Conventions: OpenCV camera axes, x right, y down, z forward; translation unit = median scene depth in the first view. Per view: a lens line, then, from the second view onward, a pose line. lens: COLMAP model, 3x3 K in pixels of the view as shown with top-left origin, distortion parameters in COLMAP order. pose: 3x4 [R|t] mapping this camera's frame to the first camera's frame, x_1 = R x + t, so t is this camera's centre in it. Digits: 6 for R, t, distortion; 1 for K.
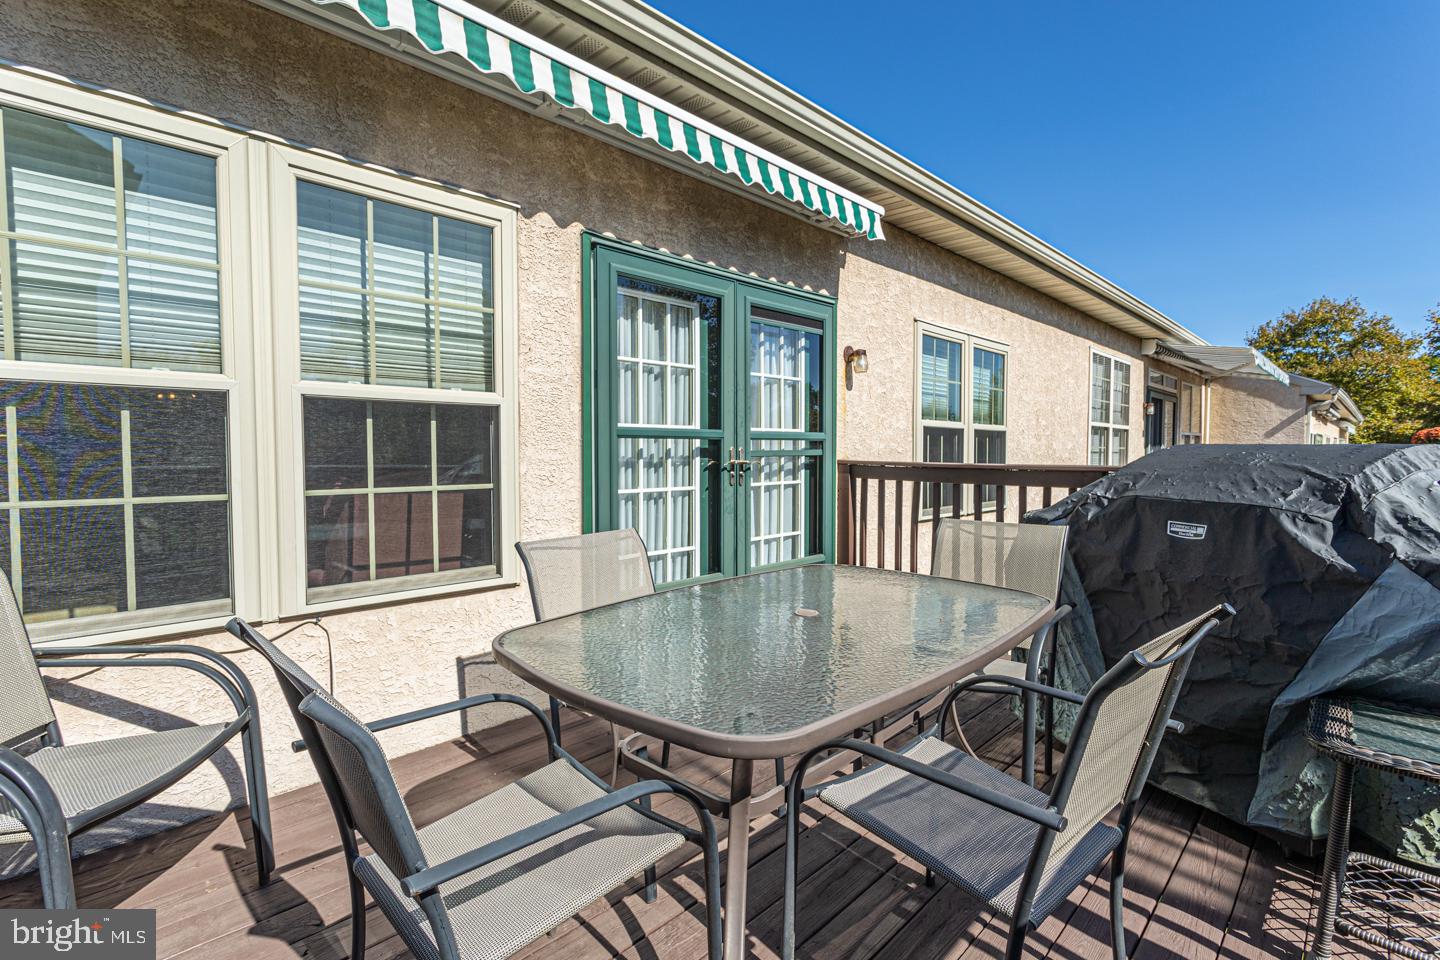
lens RADIAL K [[683.7, 0, 730.5], [0, 683.7, 456.1], [0, 0, 1]] dist [0.000335, 0.000435]
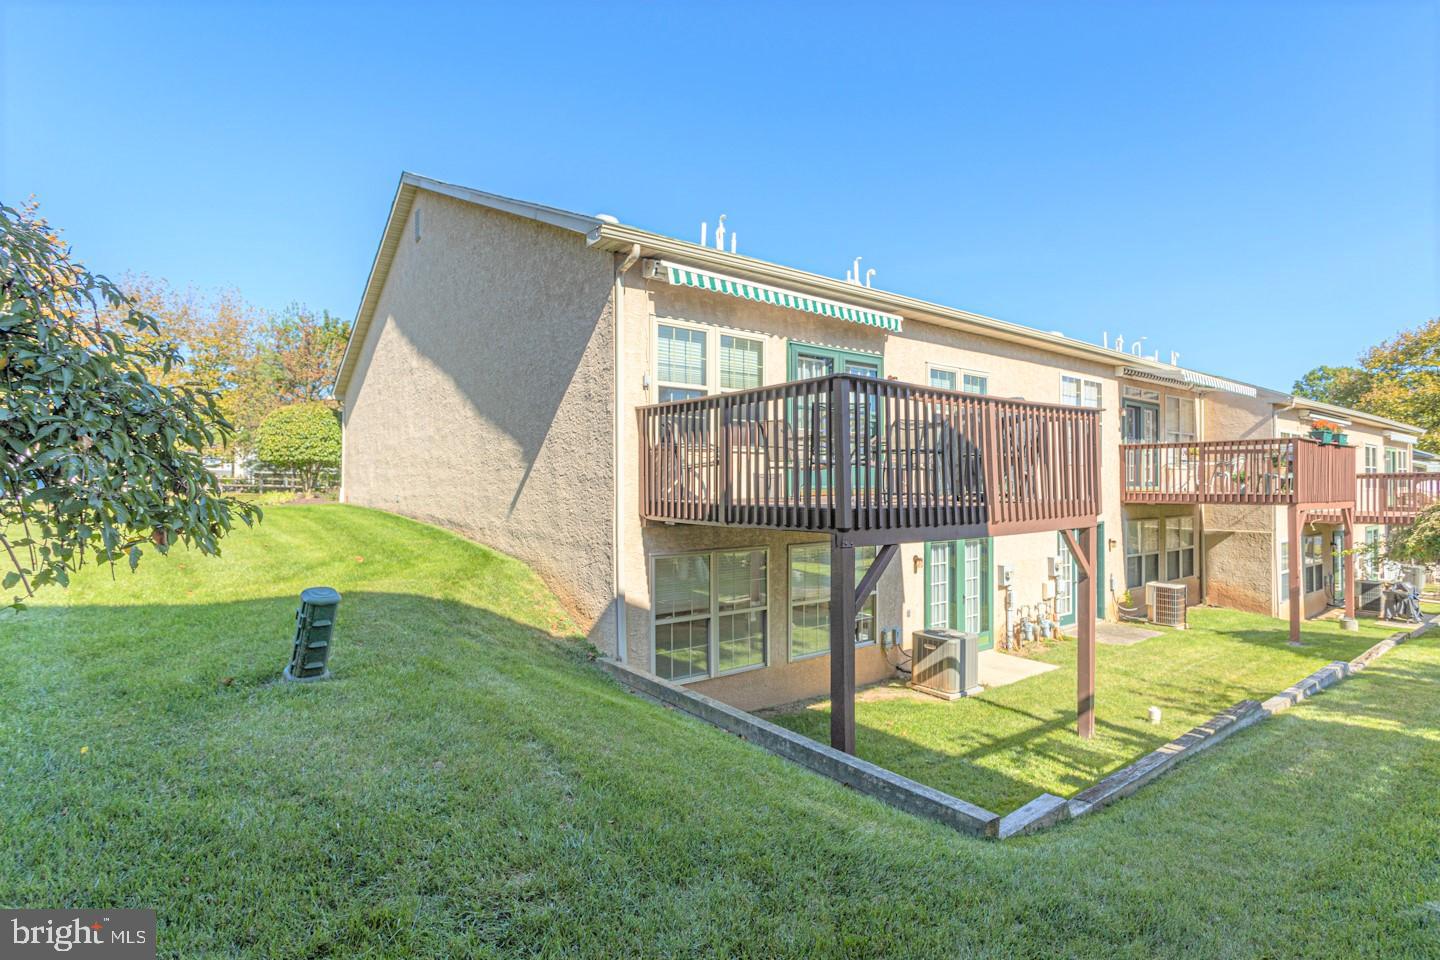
lens RADIAL K [[693.1, 0, 720.9], [0, 693.1, 463.8], [0, 0, 1]] dist [-0.000311, 0.000521]
pose [[0.985851, -0.003366, -0.167592, 0.003808], [-0.003083, 0.999265, -0.038208, 0.246647], [0.167597, 0.038184, 0.985116, -1.501672]]
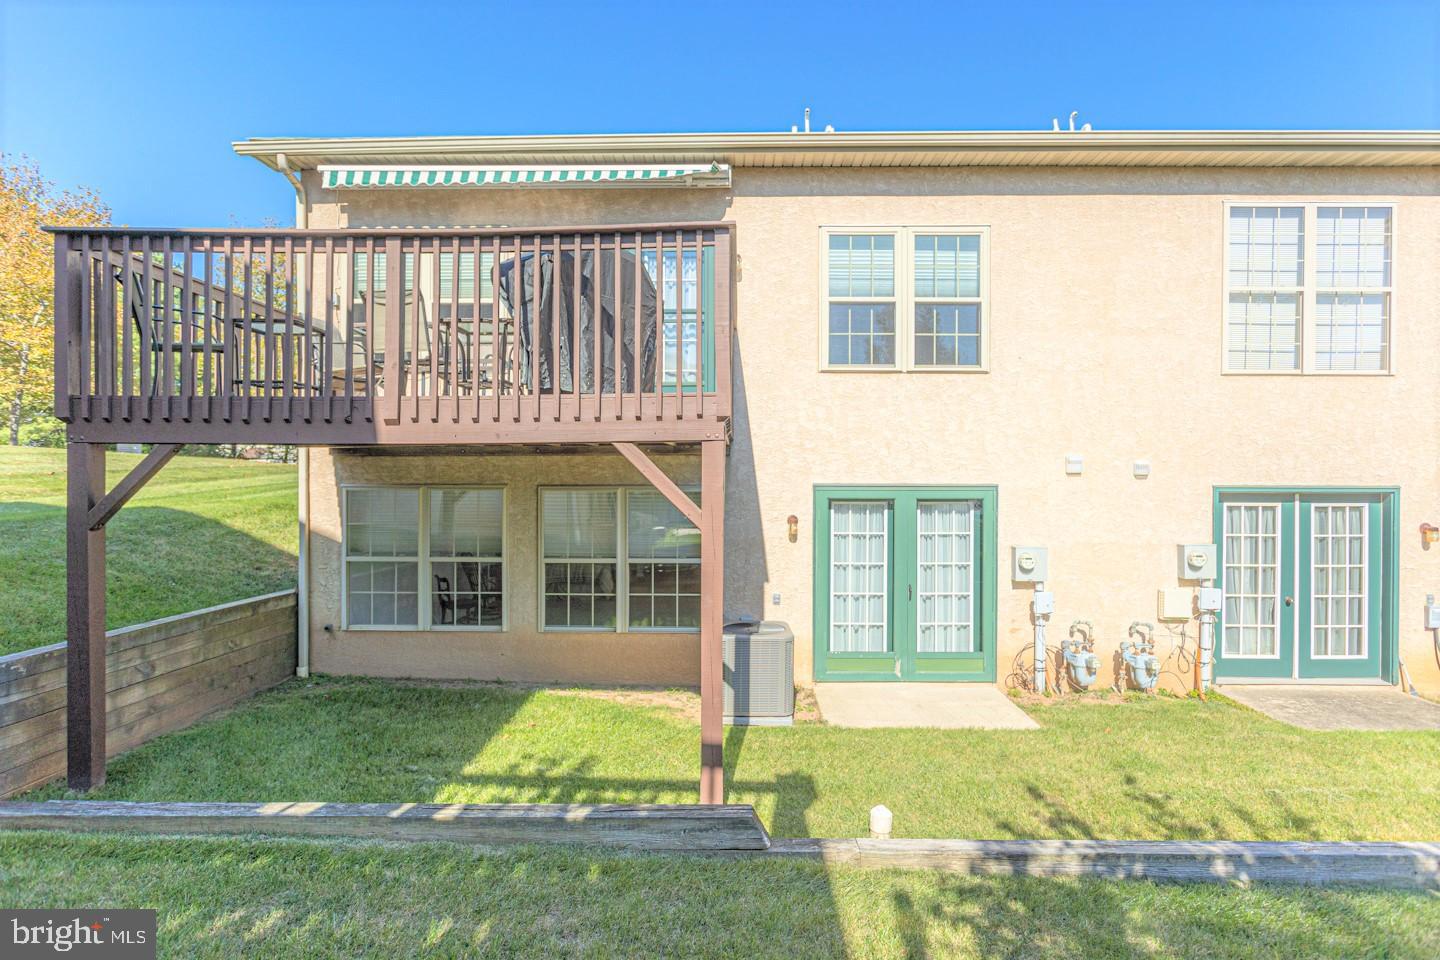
lens RADIAL K [[768.4, 0, 720.1], [0, 768.4, 447.4], [0, 0, 1]] dist [-0.004155, -0.000958]
pose [[0.669386, -0.004988, -0.742898, 1.639967], [-0.010250, 0.999820, -0.015949, 0.349499], [0.742844, 0.018290, 0.669215, -0.229048]]
